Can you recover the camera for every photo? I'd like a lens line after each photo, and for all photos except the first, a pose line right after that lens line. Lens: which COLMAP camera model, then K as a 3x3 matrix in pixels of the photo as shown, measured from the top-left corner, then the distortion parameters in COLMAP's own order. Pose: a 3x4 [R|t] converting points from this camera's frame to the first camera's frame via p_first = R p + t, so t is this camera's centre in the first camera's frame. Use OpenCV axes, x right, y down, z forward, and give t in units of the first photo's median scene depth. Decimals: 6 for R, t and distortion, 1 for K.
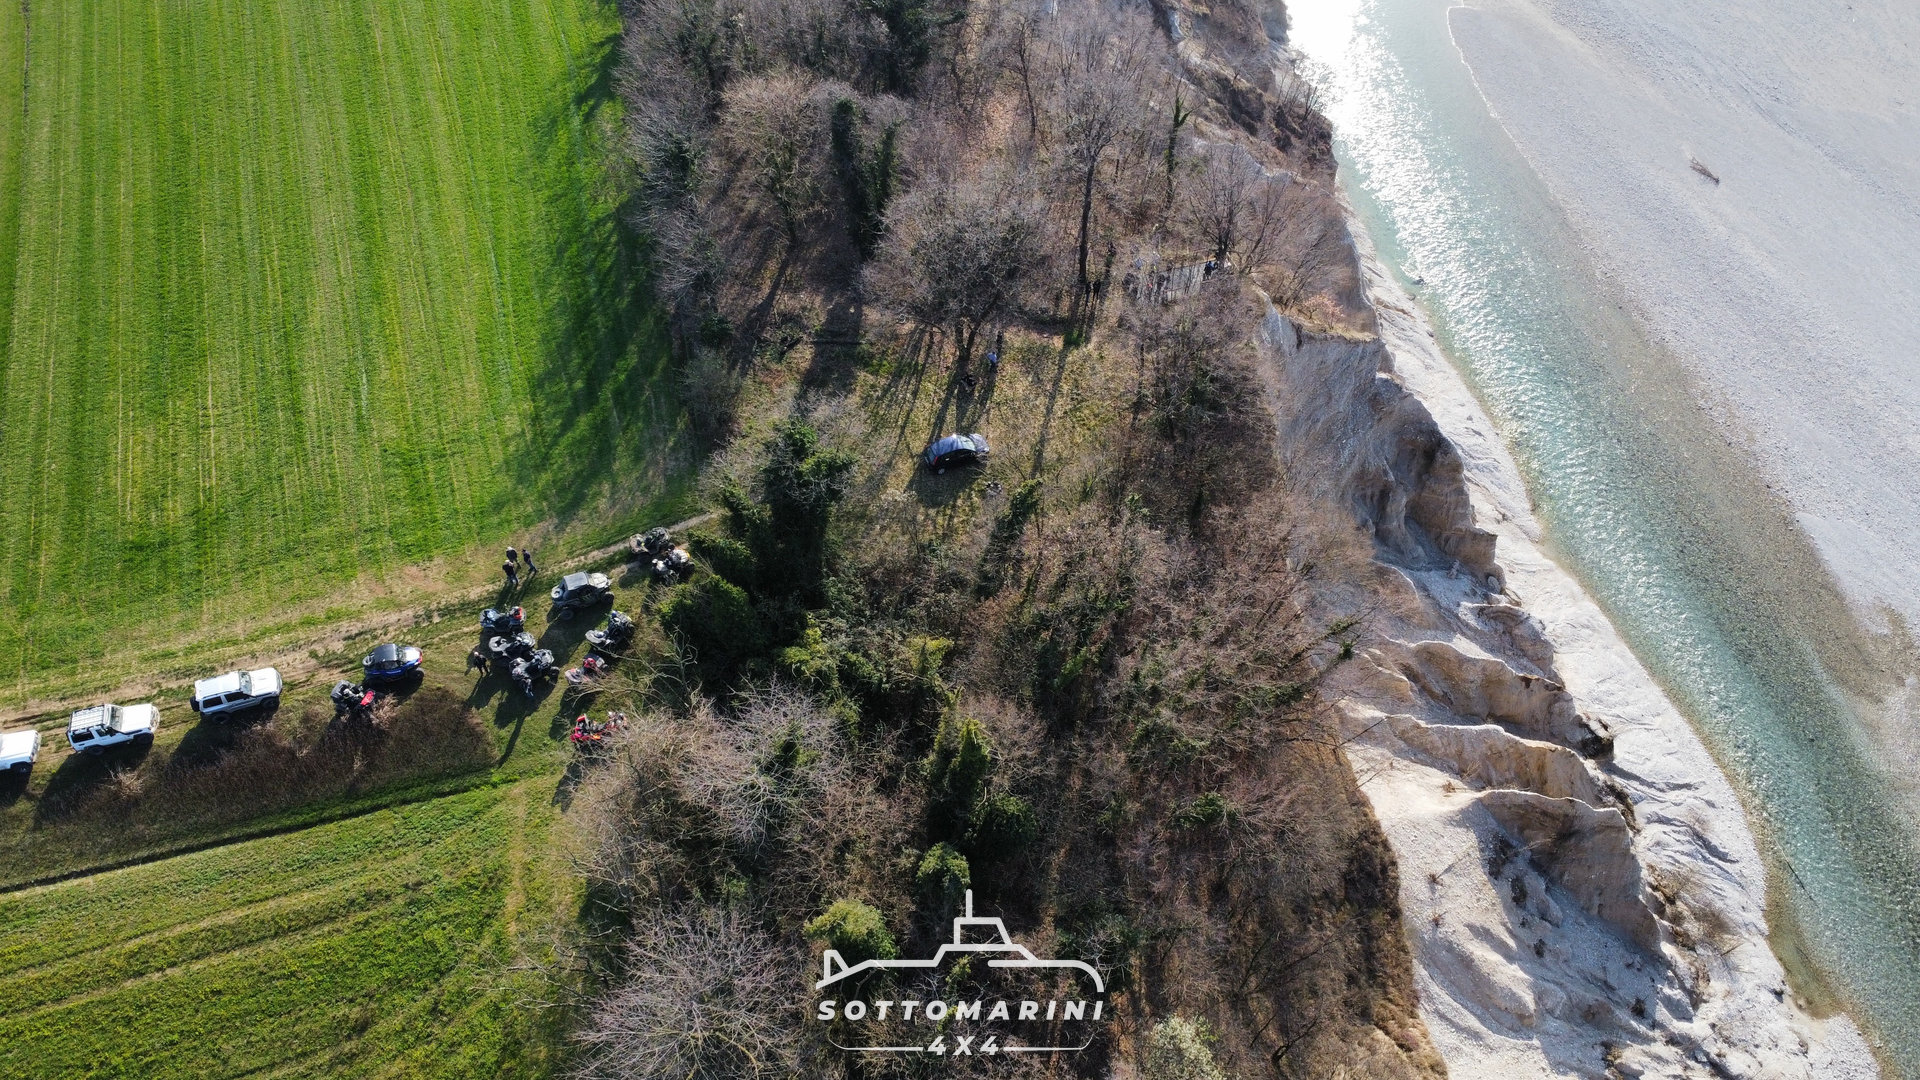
lens RADIAL K [[1411.8, 0, 959.9], [0, 1411.8, 538.1], [0, 0, 1]] dist [0.000981, -0.002720]
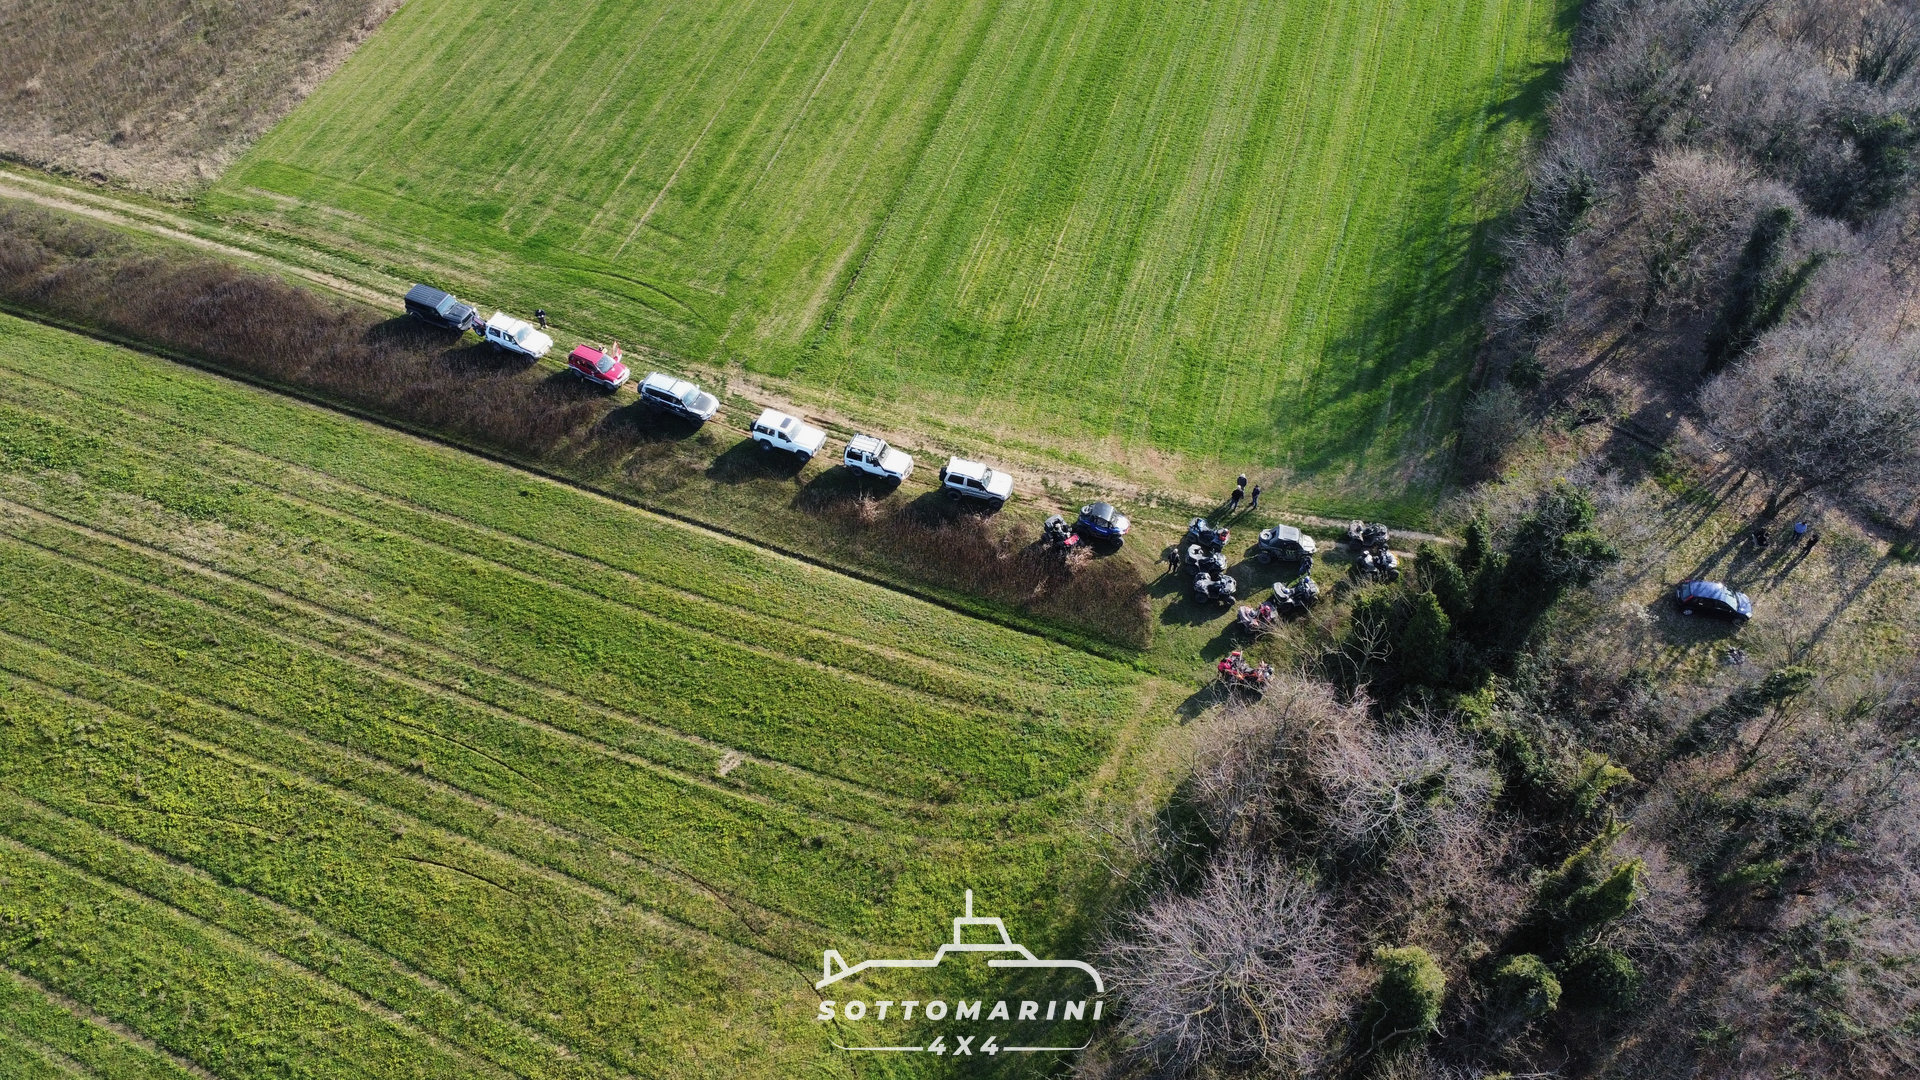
lens RADIAL K [[1411.8, 0, 961.3], [0, 1411.8, 540.9], [0, 0, 1]] dist [0.000981, -0.002720]
pose [[0.805811, 0.462346, -0.370007, -0.080313], [-0.464089, 0.881167, 0.090366, 0.051463], [0.367818, 0.098898, 0.924624, -0.031156]]
